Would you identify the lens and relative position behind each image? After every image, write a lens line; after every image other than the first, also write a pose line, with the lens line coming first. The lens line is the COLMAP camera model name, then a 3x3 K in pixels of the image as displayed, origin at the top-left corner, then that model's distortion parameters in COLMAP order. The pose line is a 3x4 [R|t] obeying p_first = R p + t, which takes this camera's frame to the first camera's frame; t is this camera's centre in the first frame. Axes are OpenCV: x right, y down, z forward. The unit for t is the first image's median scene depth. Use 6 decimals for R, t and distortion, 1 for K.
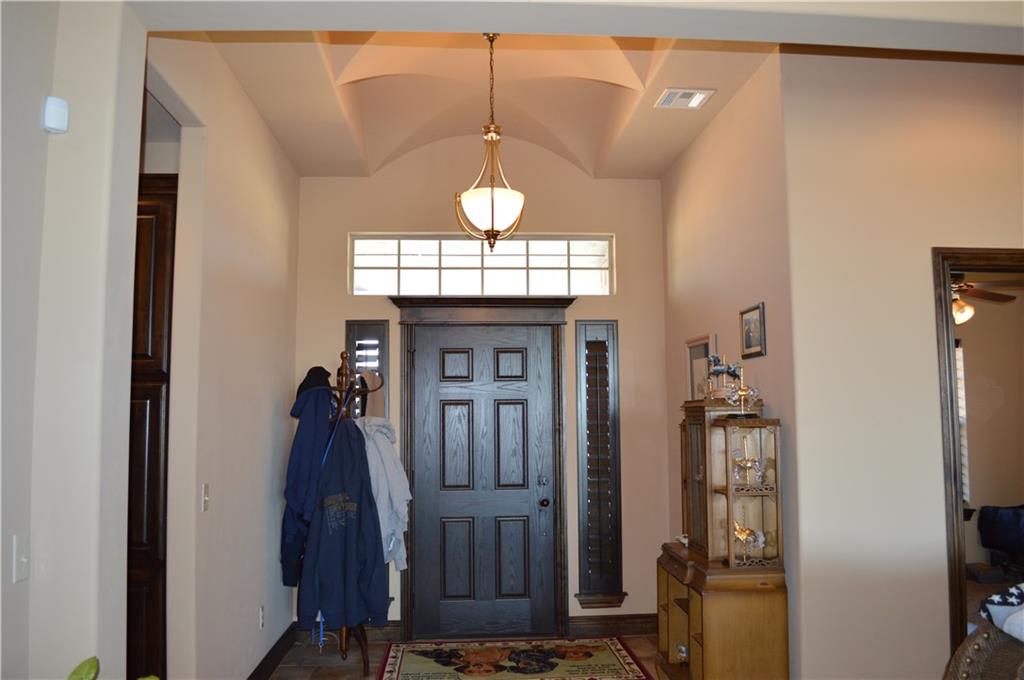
lens RADIAL K [[817.9, 0, 518.8], [0, 817.9, 337.1], [0, 0, 1]] dist [-0.081038, 0.008247]
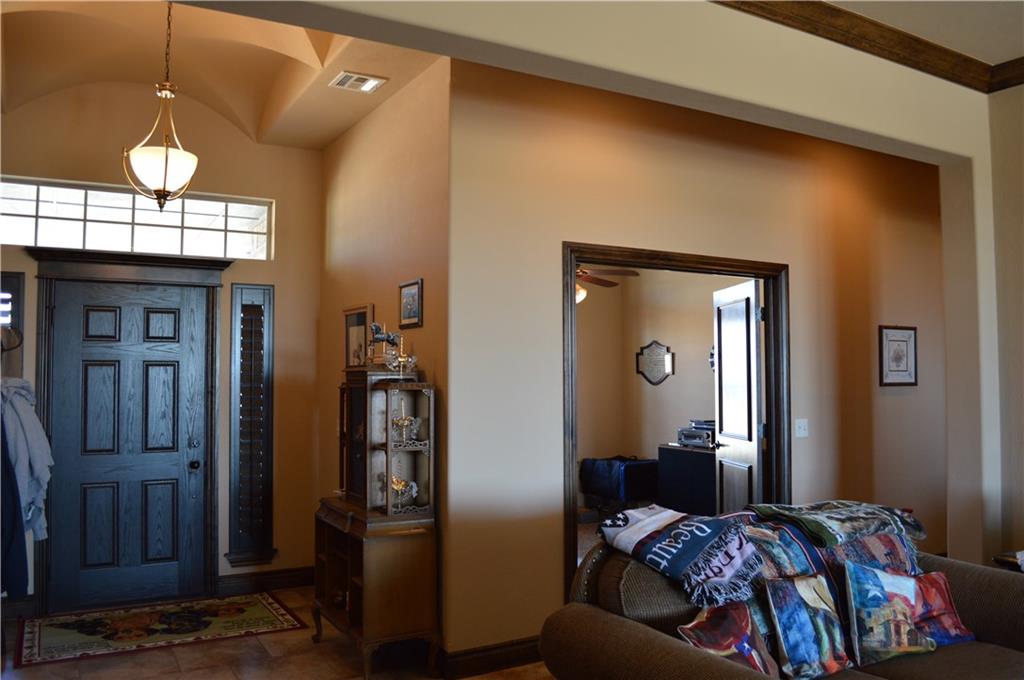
lens RADIAL K [[817.9, 0, 518.8], [0, 817.9, 337.1], [0, 0, 1]] dist [-0.081038, 0.008247]
pose [[0.898951, 0.027569, 0.437180, -0.049661], [-0.047138, 0.998311, 0.033972, -0.005279], [-0.435505, -0.051147, 0.898732, -0.051945]]
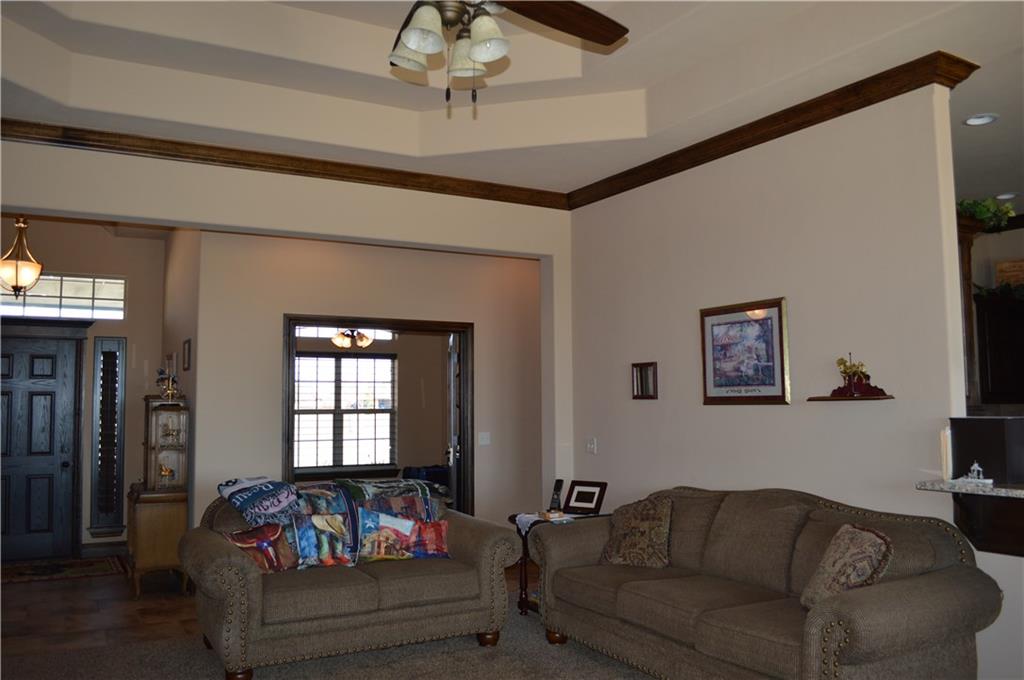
lens RADIAL K [[817.9, 0, 518.8], [0, 817.9, 337.1], [0, 0, 1]] dist [-0.081038, 0.008247]
pose [[0.896722, 0.036866, 0.441056, 0.125779], [-0.042793, 0.999078, 0.003496, -0.060154], [-0.440520, -0.022009, 0.897473, -0.613065]]
